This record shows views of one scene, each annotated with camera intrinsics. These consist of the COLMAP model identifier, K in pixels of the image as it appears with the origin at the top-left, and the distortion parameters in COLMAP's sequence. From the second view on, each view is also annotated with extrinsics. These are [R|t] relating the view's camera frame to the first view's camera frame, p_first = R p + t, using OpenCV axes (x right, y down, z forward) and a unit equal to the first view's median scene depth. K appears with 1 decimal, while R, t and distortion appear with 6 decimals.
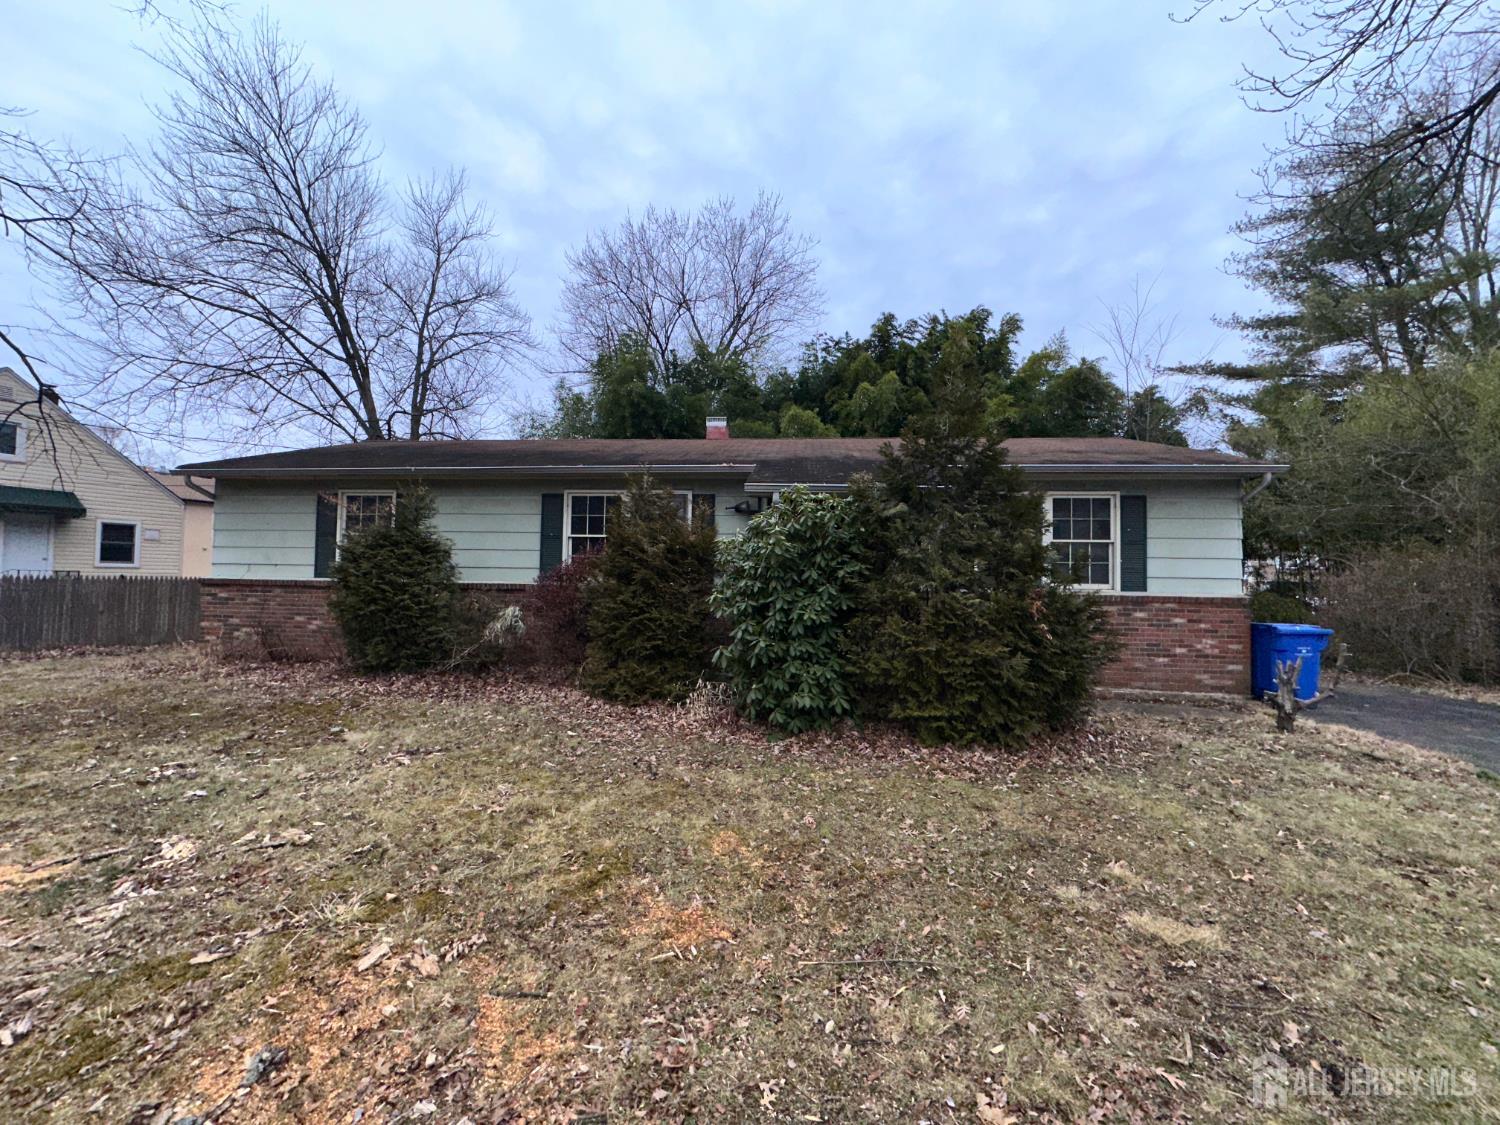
lens RADIAL K [[598.6, 0, 748.1], [0, 598.6, 561.8], [0, 0, 1]] dist [-0.002675, 0.000605]
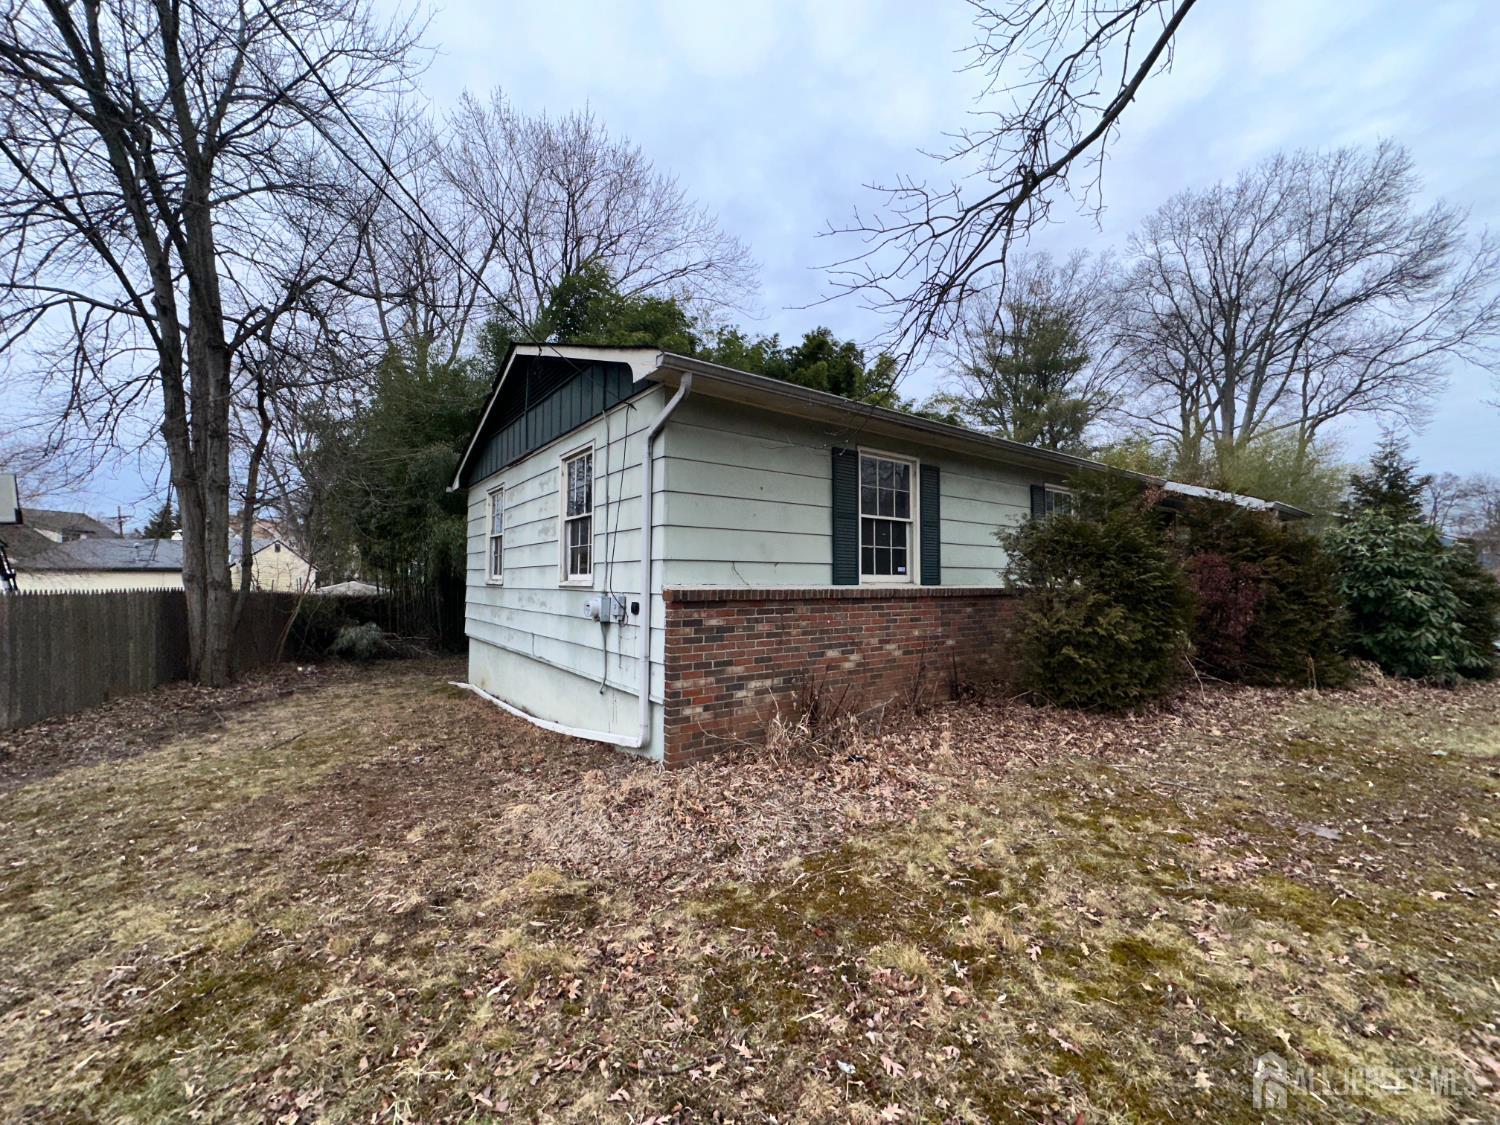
lens RADIAL K [[598.6, 0, 749.1], [0, 598.6, 566.1], [0, 0, 1]] dist [-0.002675, 0.000605]
pose [[0.747594, 0.003697, 0.664145, -0.644149], [-0.010740, 0.999921, 0.006523, 0.002279], [-0.664069, -0.012009, 0.747575, 0.324187]]
